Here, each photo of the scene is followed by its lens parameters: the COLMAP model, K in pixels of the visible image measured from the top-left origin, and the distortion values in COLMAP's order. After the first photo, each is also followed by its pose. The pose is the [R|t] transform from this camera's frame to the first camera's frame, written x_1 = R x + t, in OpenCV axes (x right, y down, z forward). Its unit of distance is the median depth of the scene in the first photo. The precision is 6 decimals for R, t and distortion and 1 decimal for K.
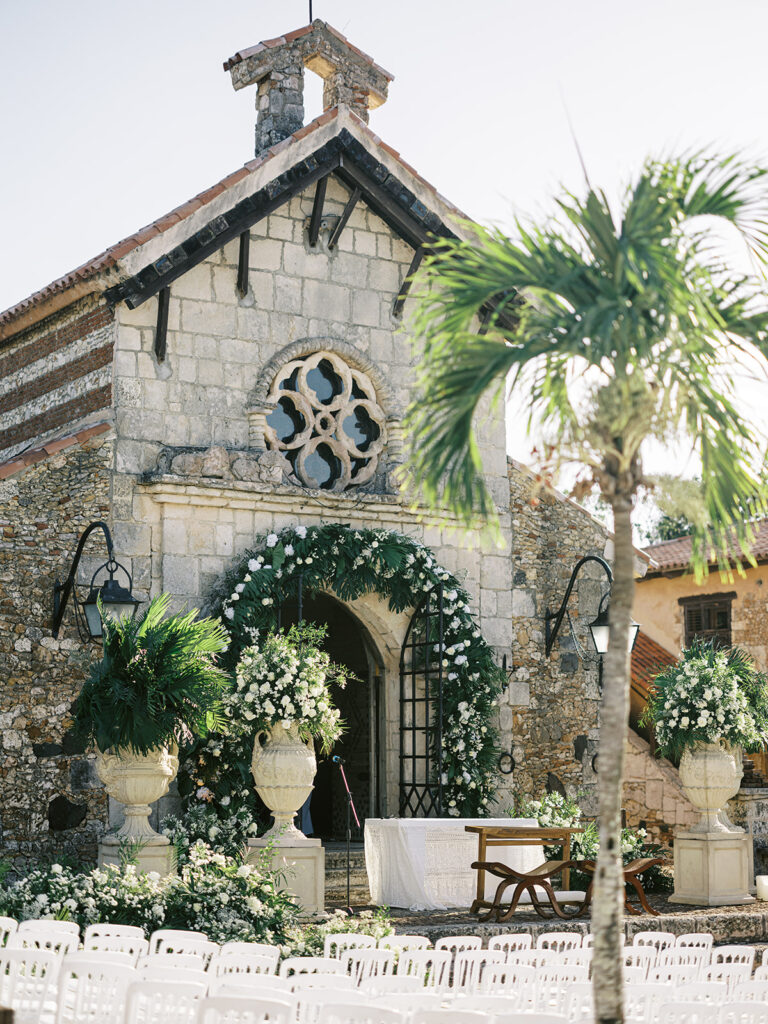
lens RADIAL K [[2150.8, 0, 389.7], [0, 2150.8, 510.3], [0, 0, 1]] dist [-0.045493, 0.000000]
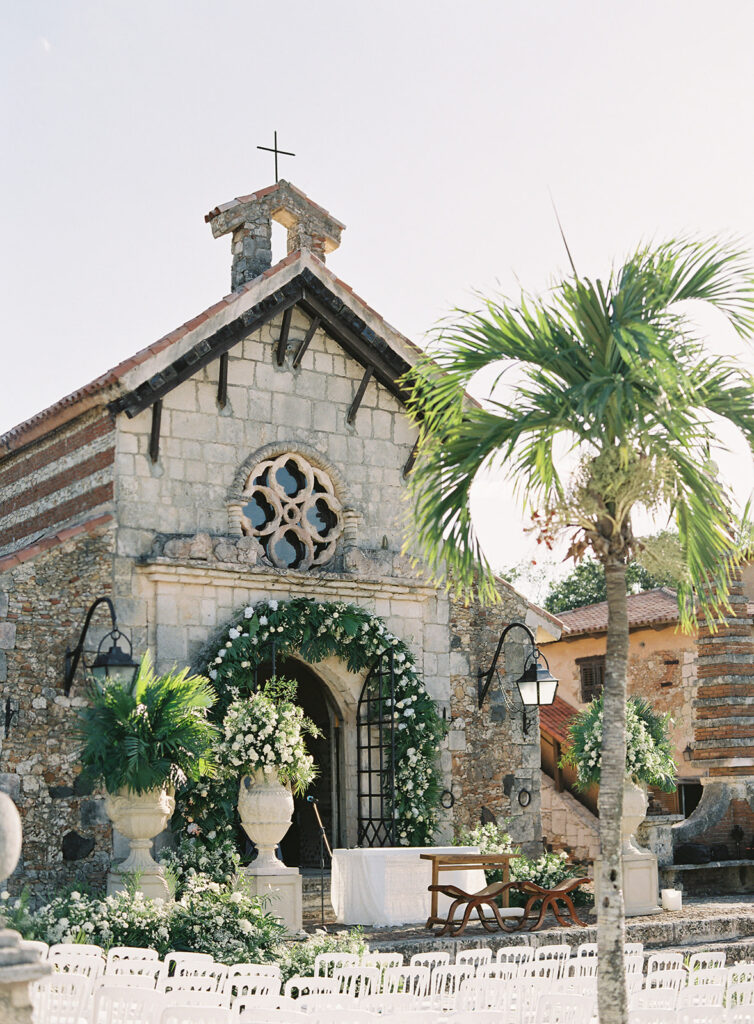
lens RADIAL K [[1725.1, 0, 335.7], [0, 1725.1, 413.5], [0, 0, 1]] dist [-0.172409, 0.000000]
pose [[0.999876, -0.010117, 0.012049, -0.017416], [0.011316, 0.994512, -0.104006, 0.004125], [-0.010930, 0.104129, 0.994504, 0.049173]]
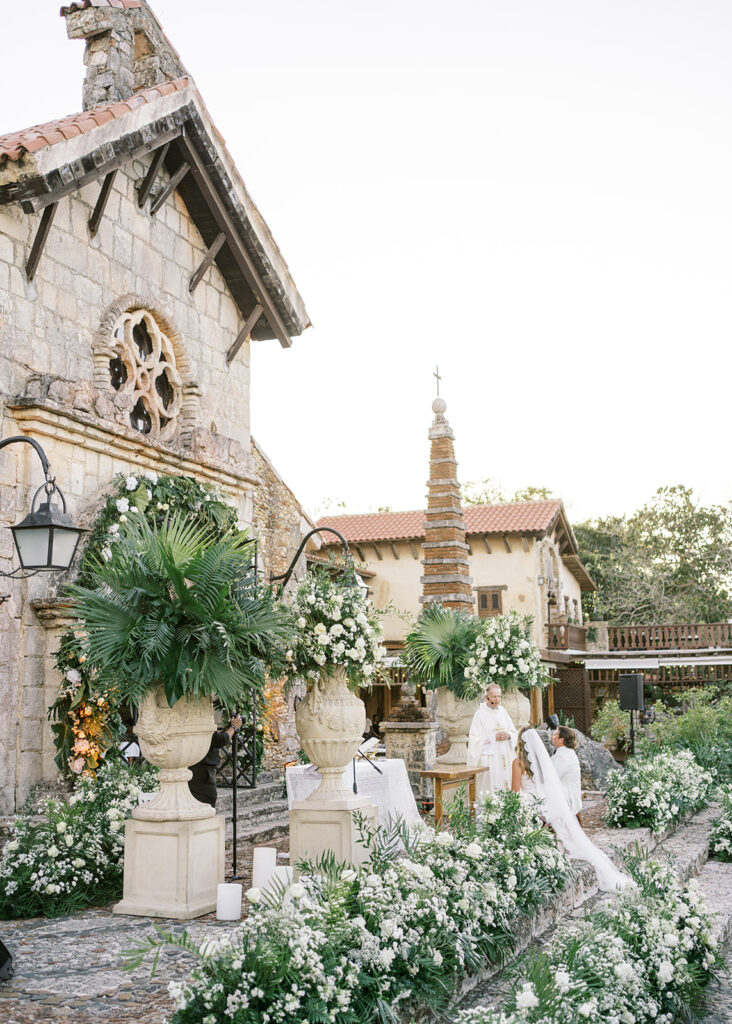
lens RADIAL K [[1158.8, 0, 369.0], [0, 1158.8, 527.2], [0, 0, 1]] dist [-0.011034, 0.000000]
pose [[0.801123, 0.072965, 0.594035, -0.279609], [-0.057966, 0.997334, -0.044330, 0.051131], [-0.595686, 0.001080, 0.803217, 0.510132]]
